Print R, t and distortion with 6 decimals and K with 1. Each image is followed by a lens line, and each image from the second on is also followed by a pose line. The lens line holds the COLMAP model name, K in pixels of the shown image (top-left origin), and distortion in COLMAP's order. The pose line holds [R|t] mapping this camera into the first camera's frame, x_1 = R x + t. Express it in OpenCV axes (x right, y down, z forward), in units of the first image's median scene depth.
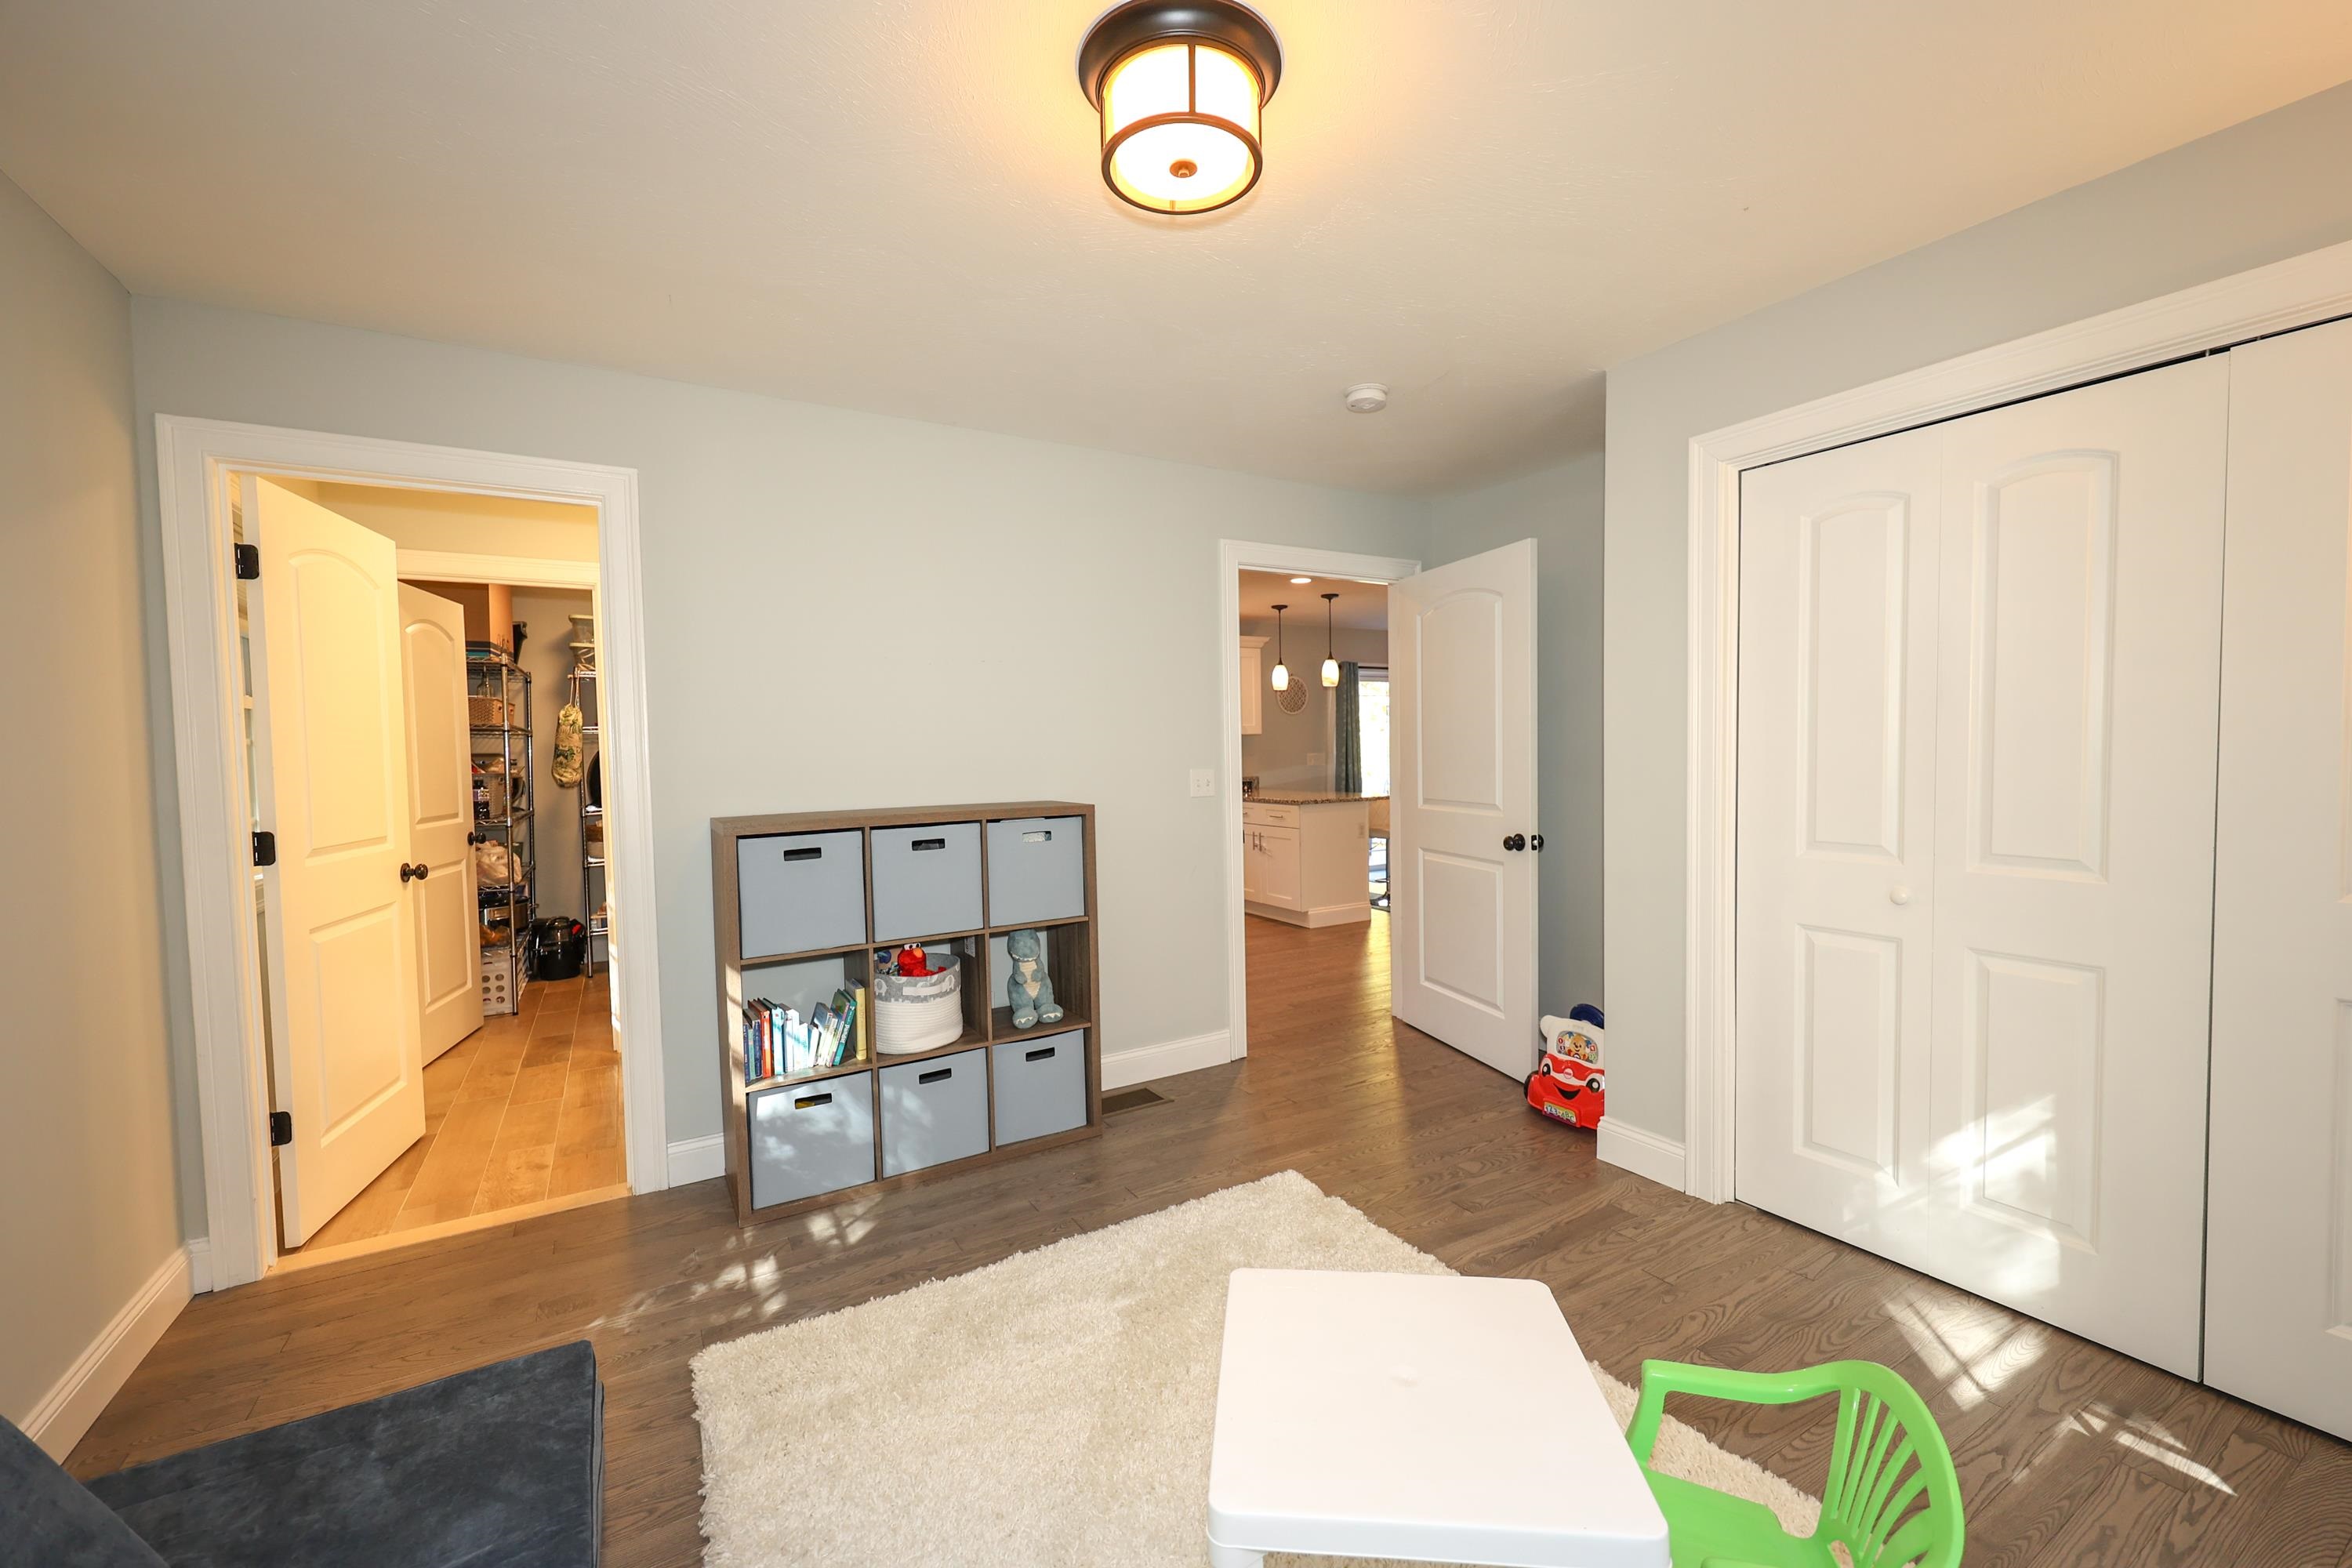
lens RADIAL K [[965.2, 0, 1172.3], [0, 965.2, 784.9], [0, 0, 1]] dist [-0.010155, 0.011453]
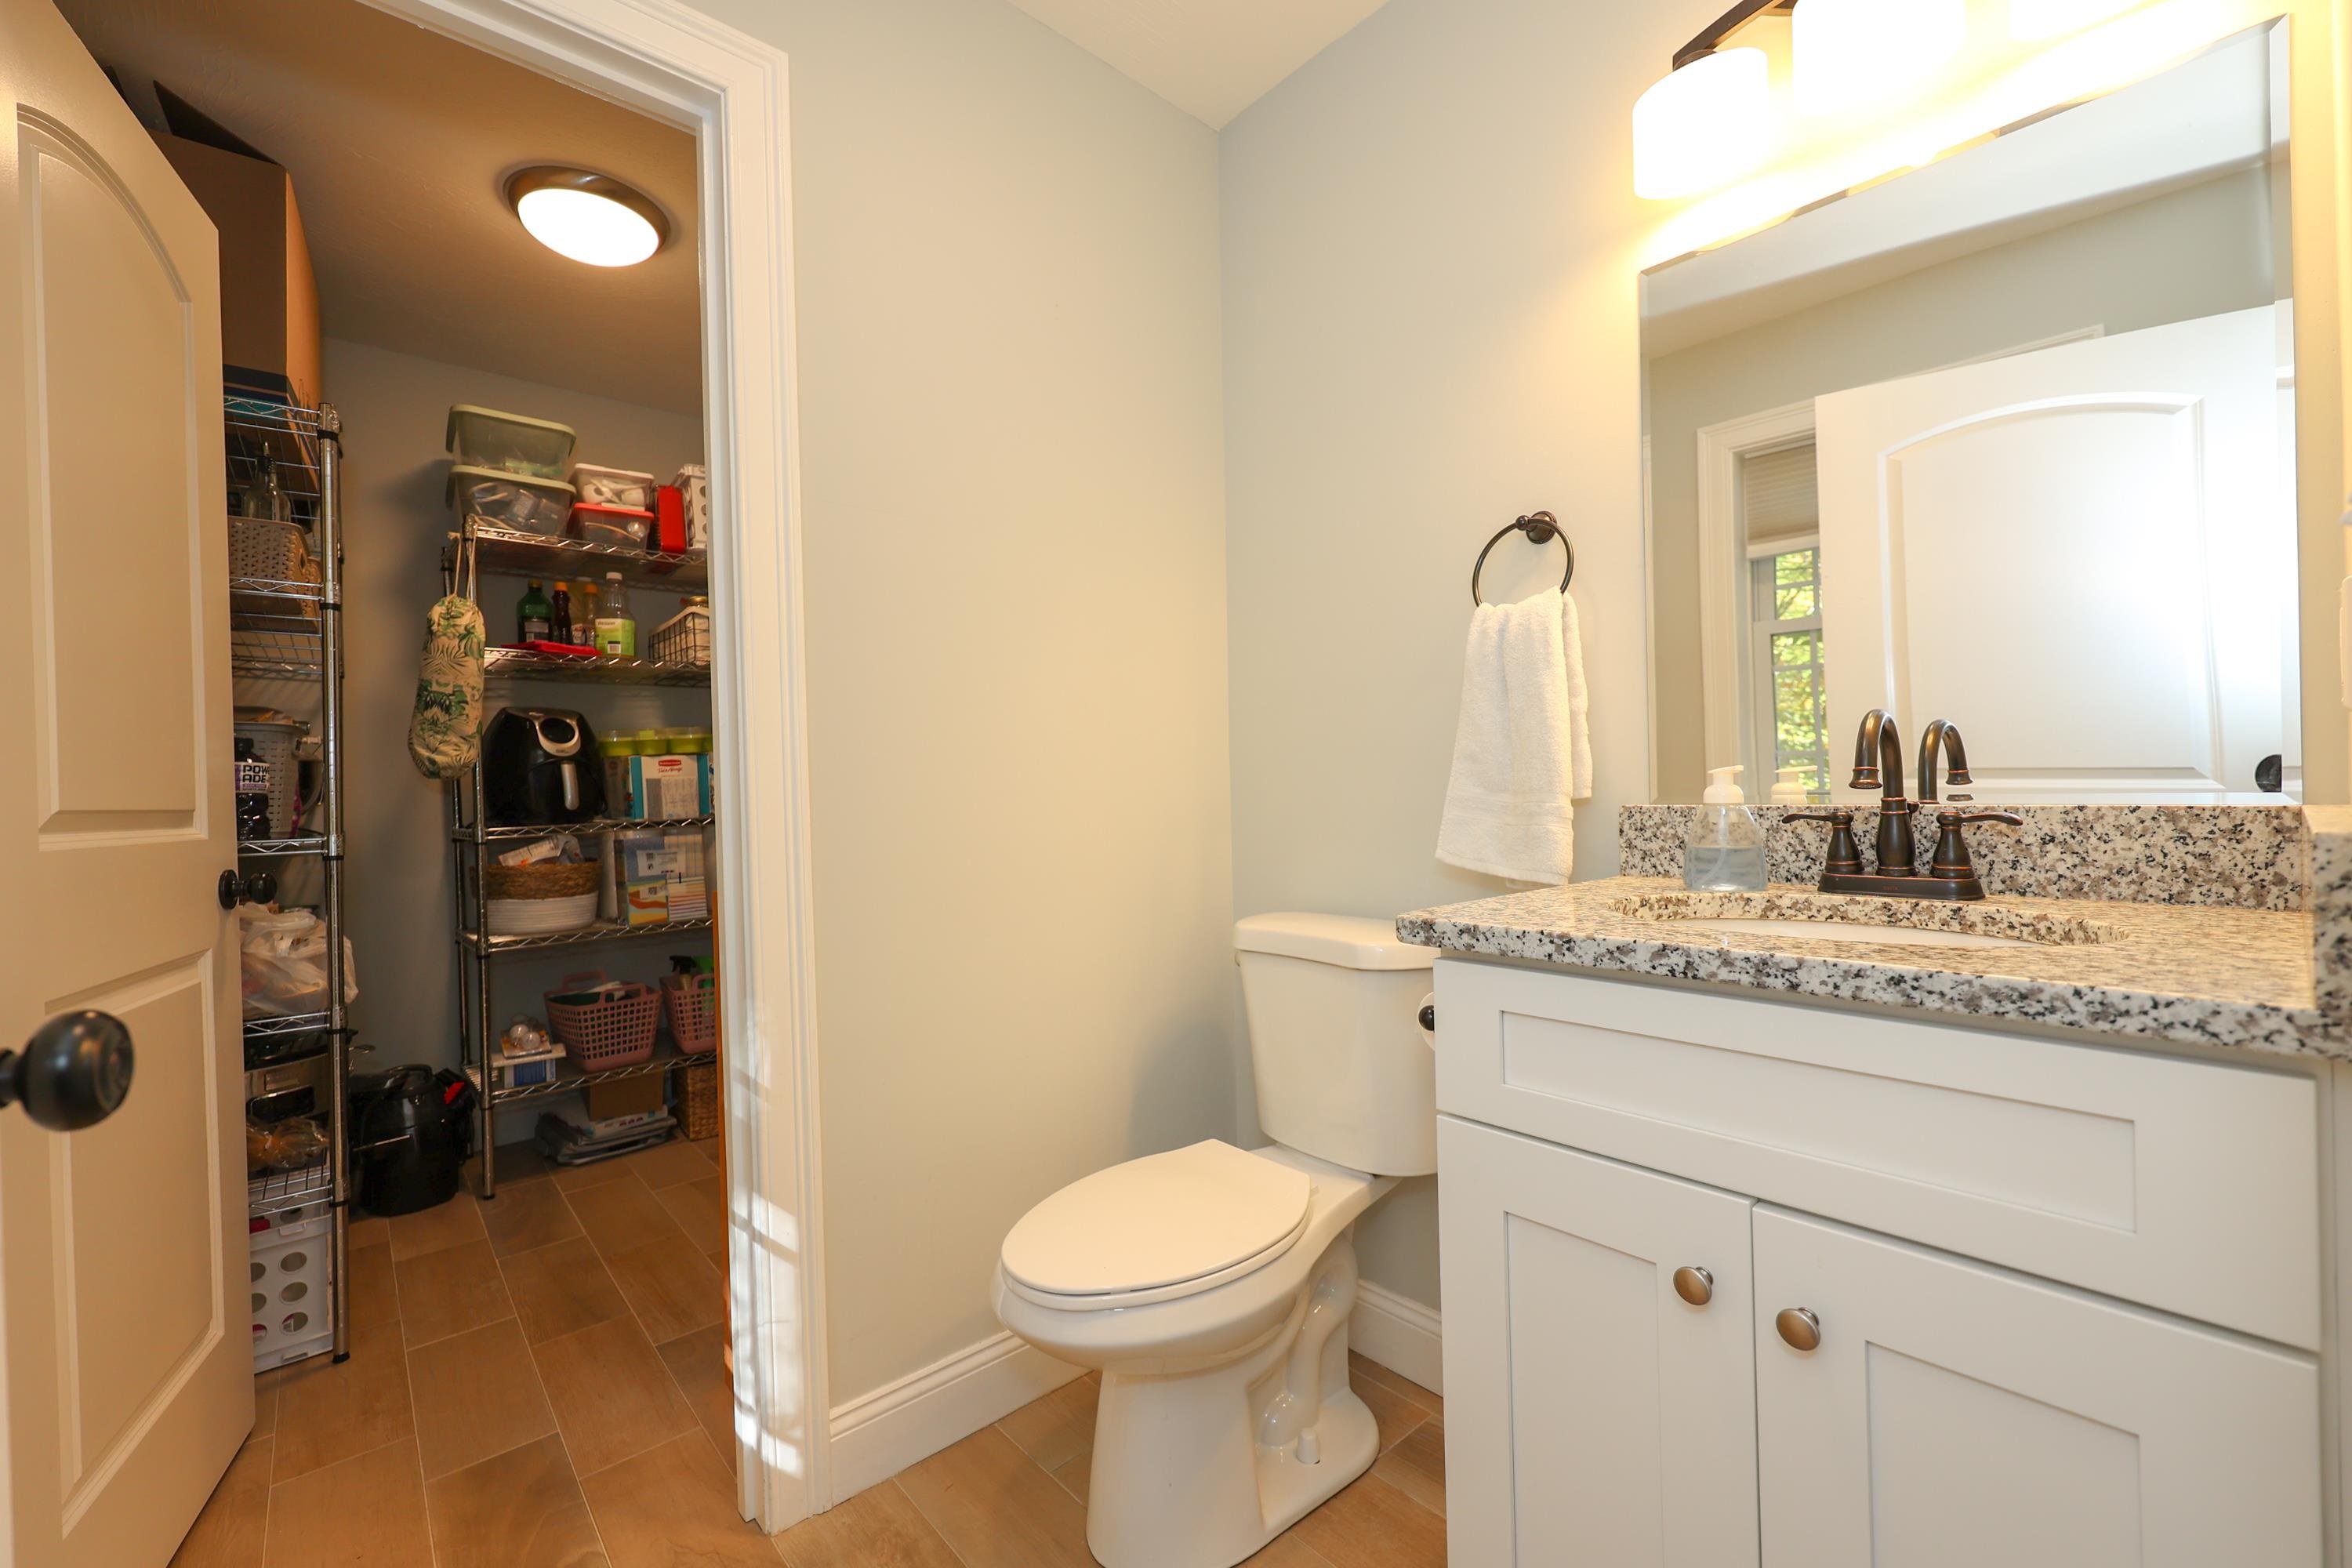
lens RADIAL K [[960.1, 0, 1146.5], [0, 960.1, 785.0], [0, 0, 1]] dist [-0.002482, 0.000001]
pose [[0.982198, -0.016355, 0.187133, -0.439364], [0.026197, 0.998394, -0.050239, 0.041523], [-0.186011, 0.054247, 0.981049, 0.562315]]
